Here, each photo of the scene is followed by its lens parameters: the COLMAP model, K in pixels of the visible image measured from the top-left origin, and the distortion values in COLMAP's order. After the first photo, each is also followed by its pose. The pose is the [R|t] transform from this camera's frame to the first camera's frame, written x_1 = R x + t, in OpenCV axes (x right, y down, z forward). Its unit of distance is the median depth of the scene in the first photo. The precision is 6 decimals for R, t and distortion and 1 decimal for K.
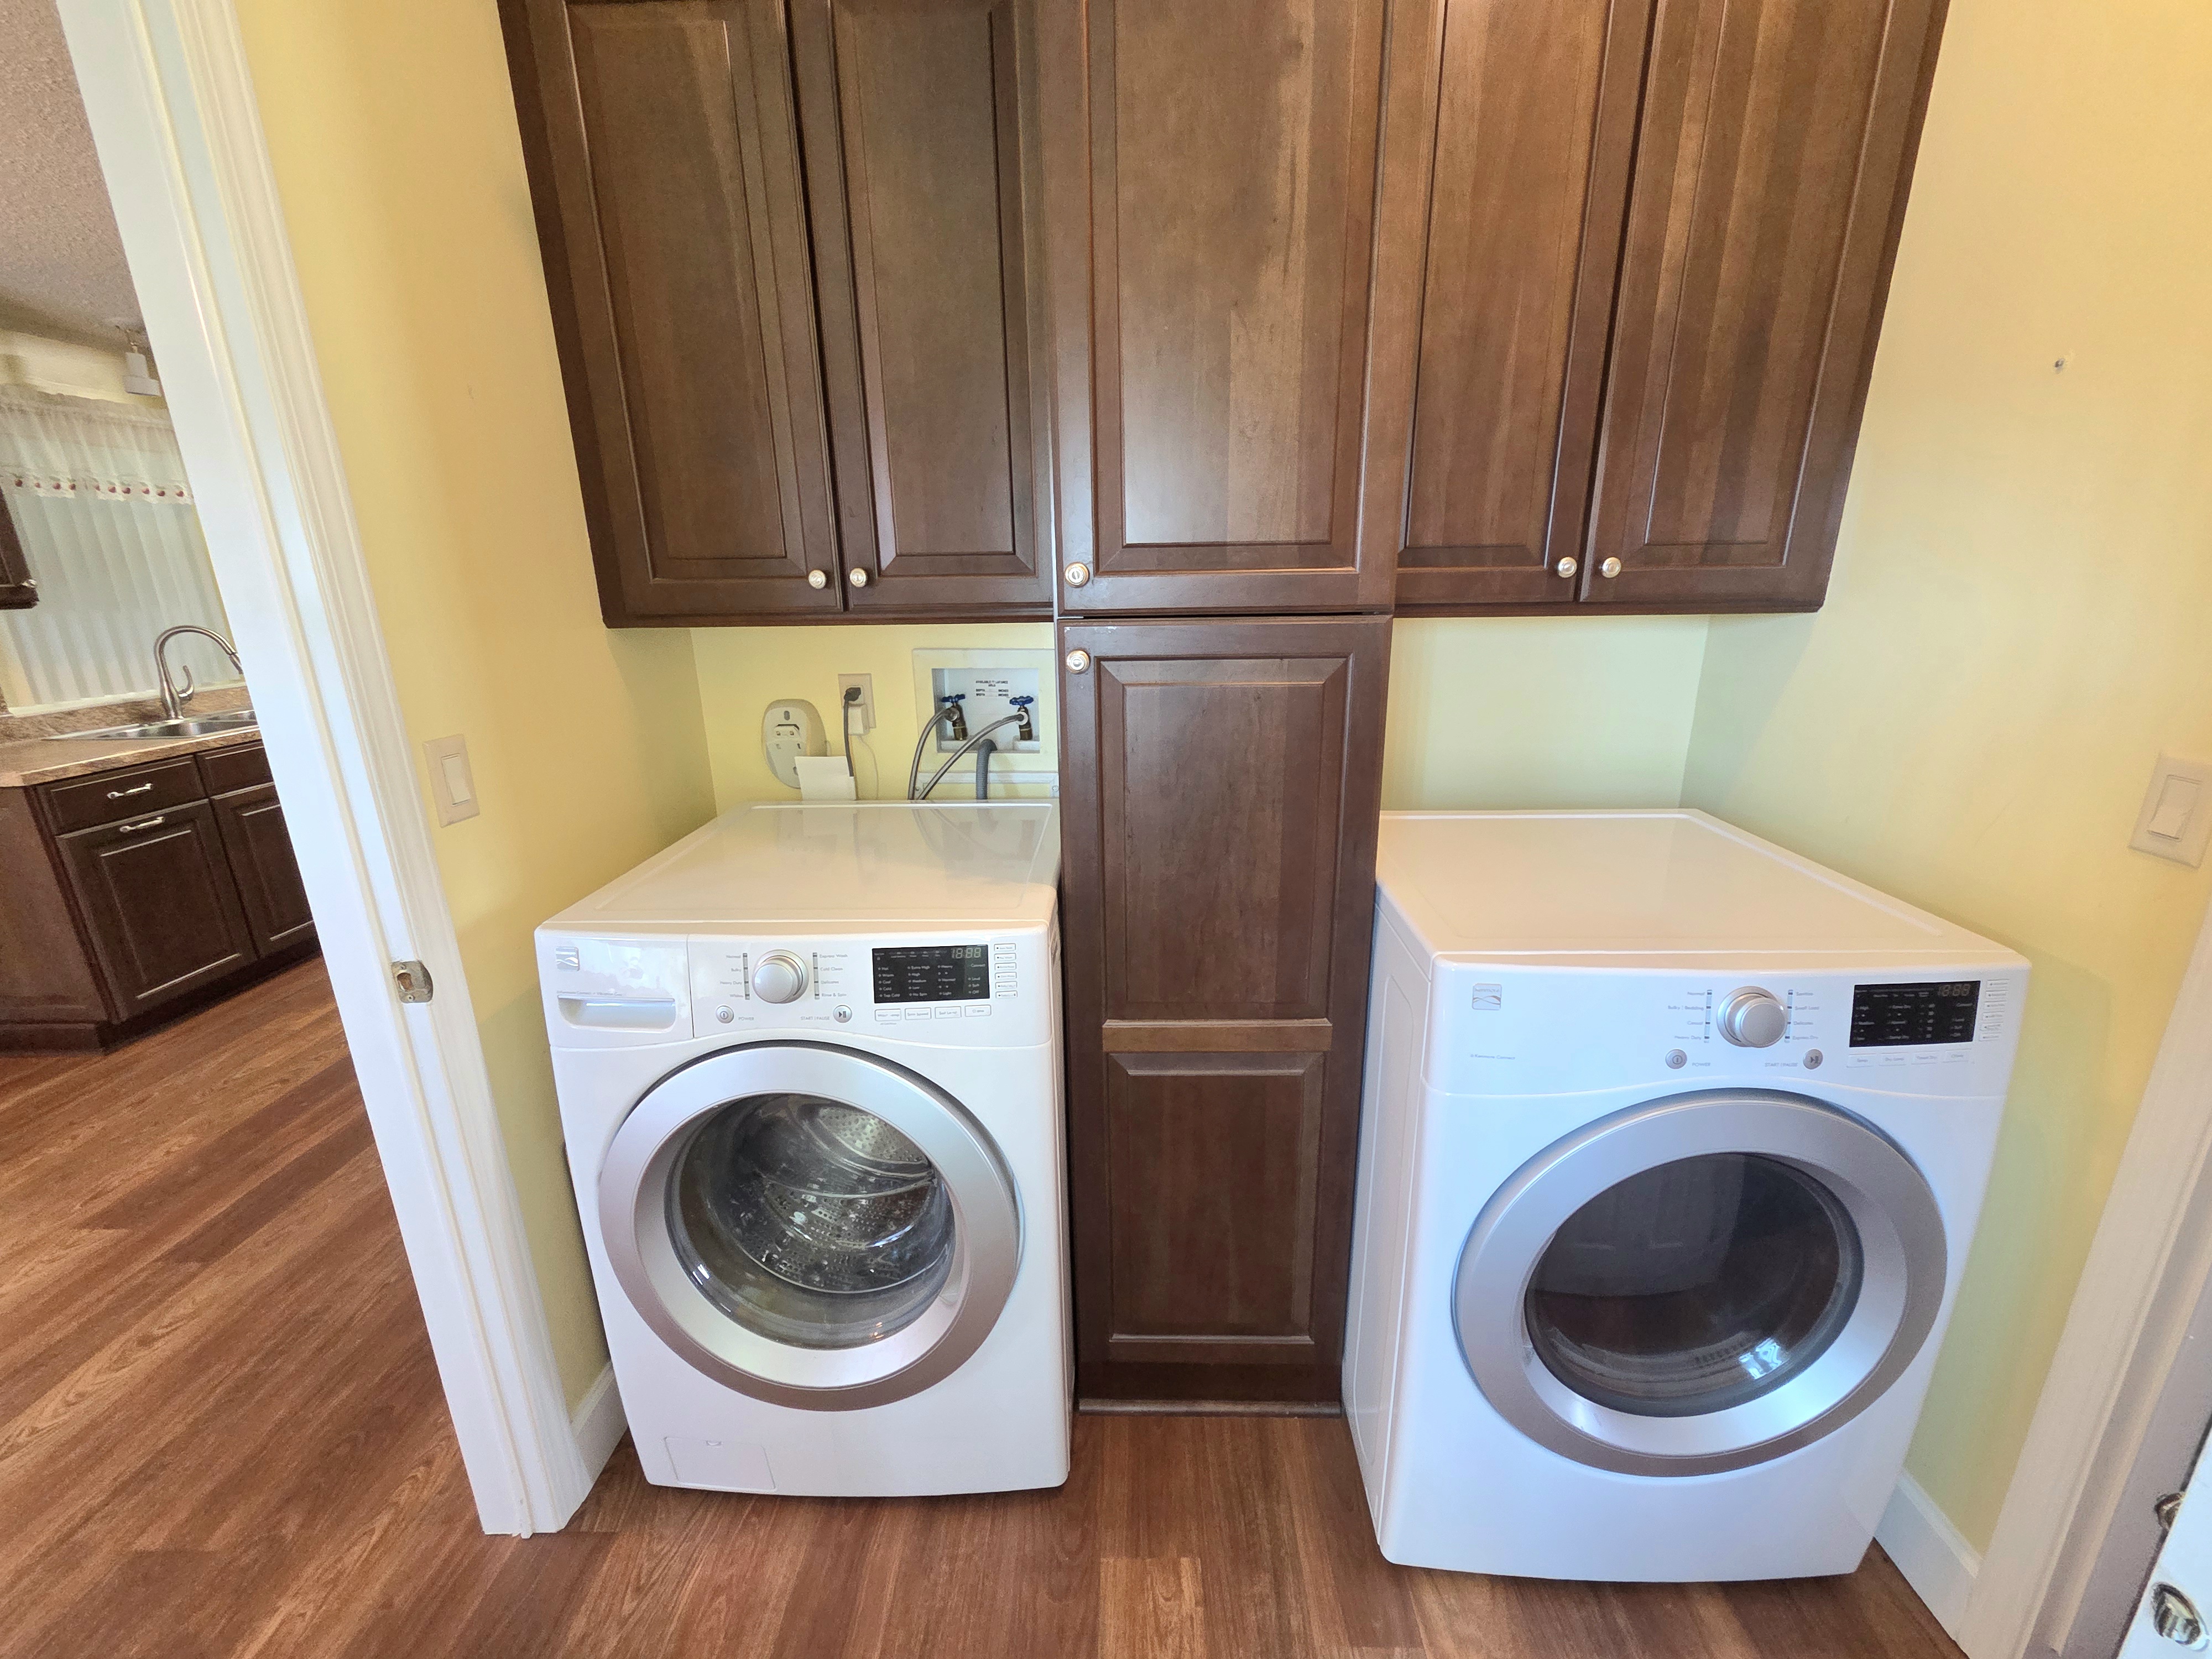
lens RADIAL K [[912.3, 0, 1100.6], [0, 912.3, 823.8], [0, 0, 1]] dist [0.035460, -0.011128]
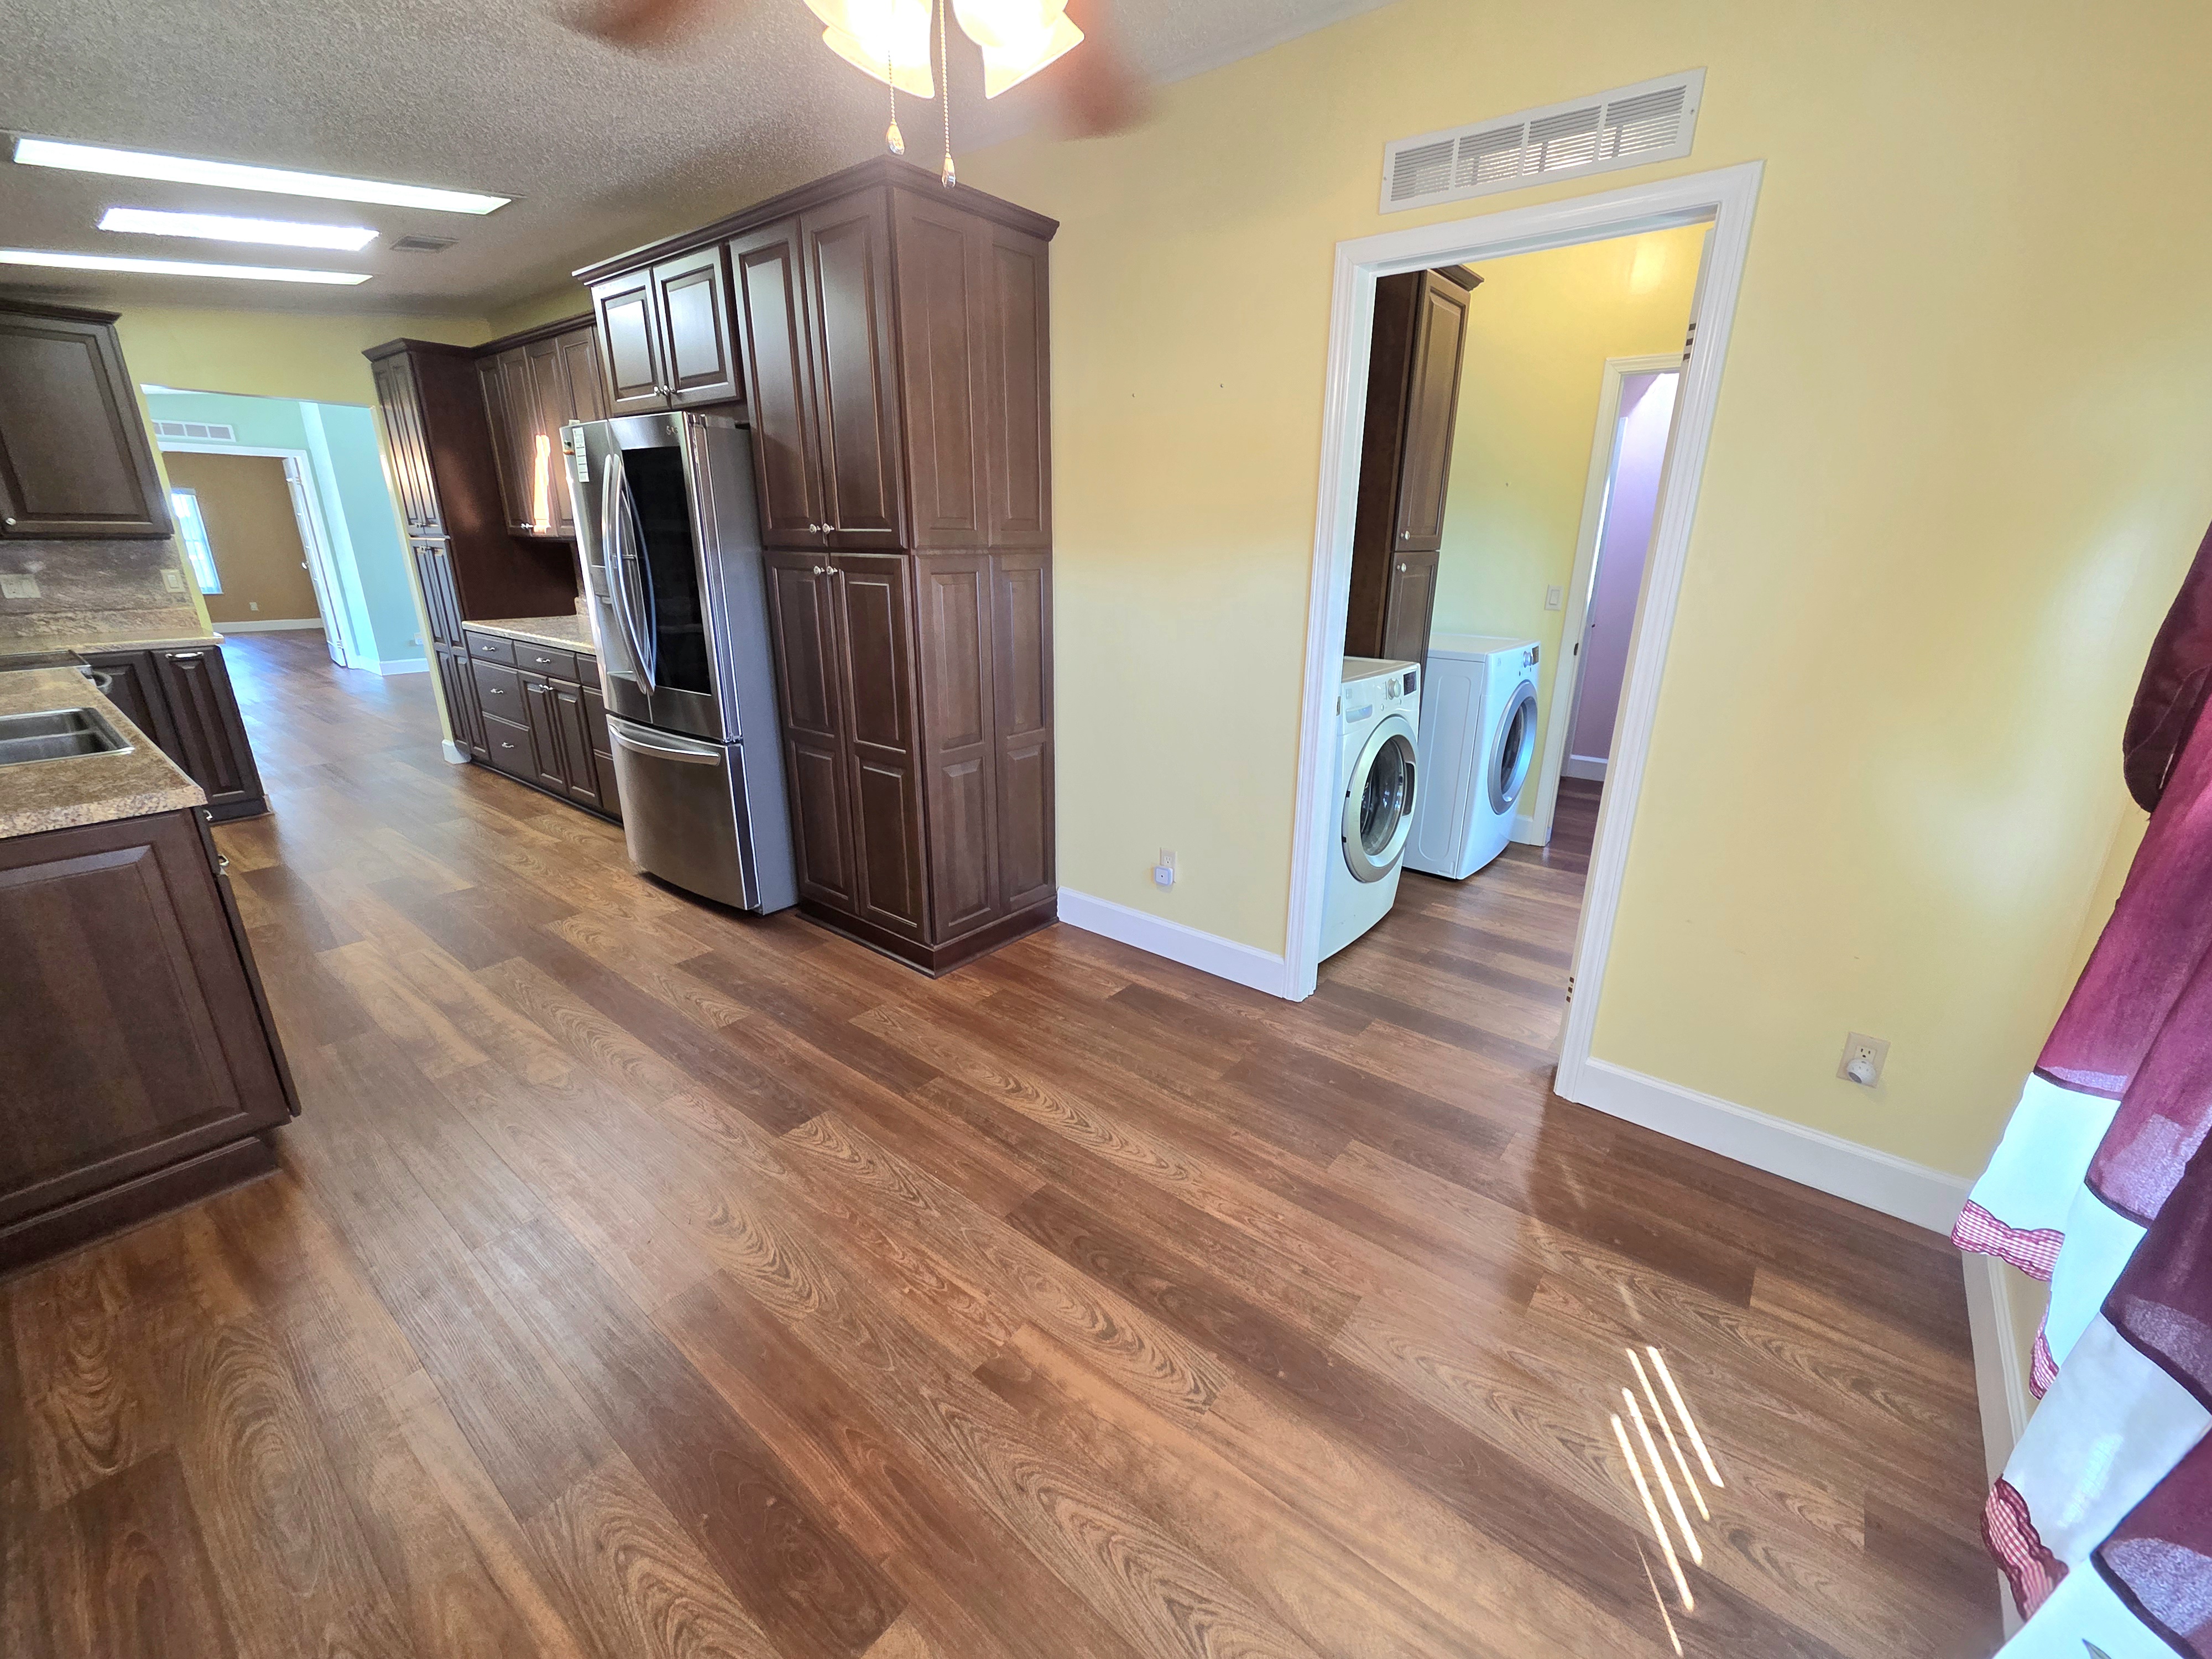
lens RADIAL K [[912.3, 0, 1100.6], [0, 912.3, 823.8], [0, 0, 1]] dist [0.035460, -0.011128]
pose [[0.604041, -0.218821, 0.766323, -1.069692], [0.202823, 0.972114, 0.117713, 0.024338], [-0.770712, 0.084325, 0.631579, 0.016910]]
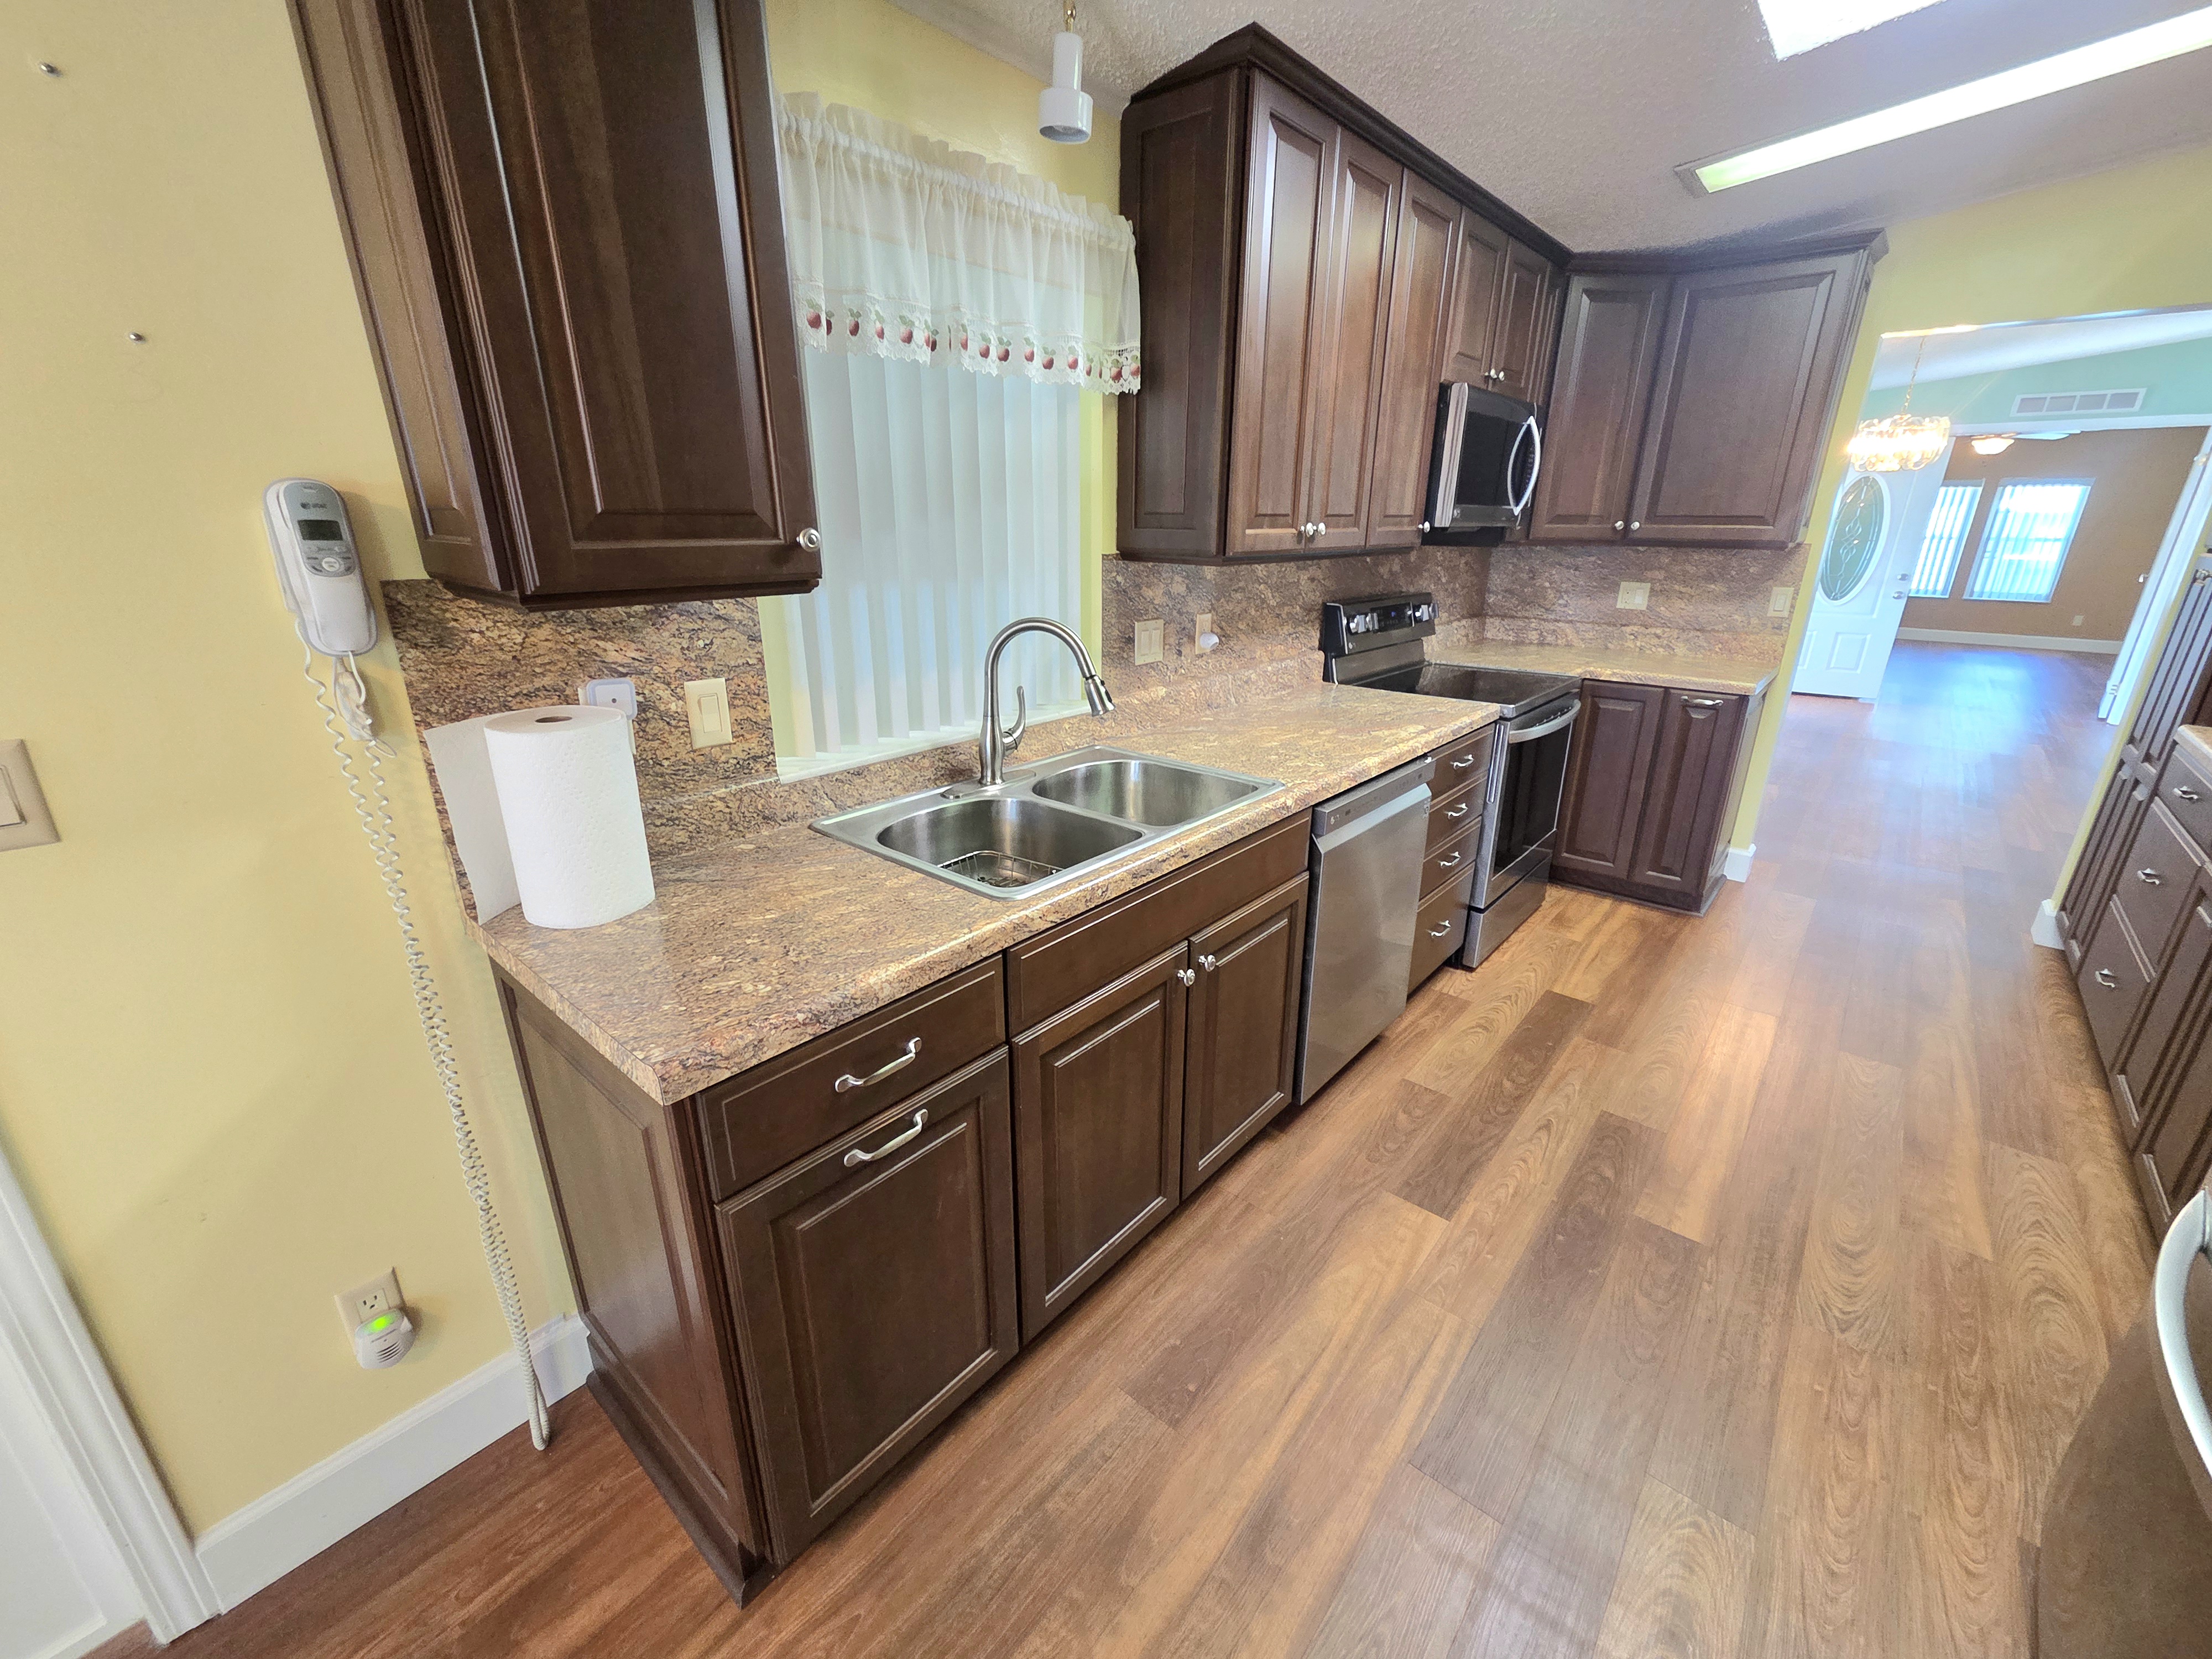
lens RADIAL K [[906.6, 0, 1114.4], [0, 906.6, 827.1], [0, 0, 1]] dist [0.005205, 0.000099]
pose [[0.789437, 0.229768, -0.569206, -0.691090], [-0.192231, 0.973196, 0.126238, -0.187761], [0.582955, 0.009762, 0.812446, 0.674937]]
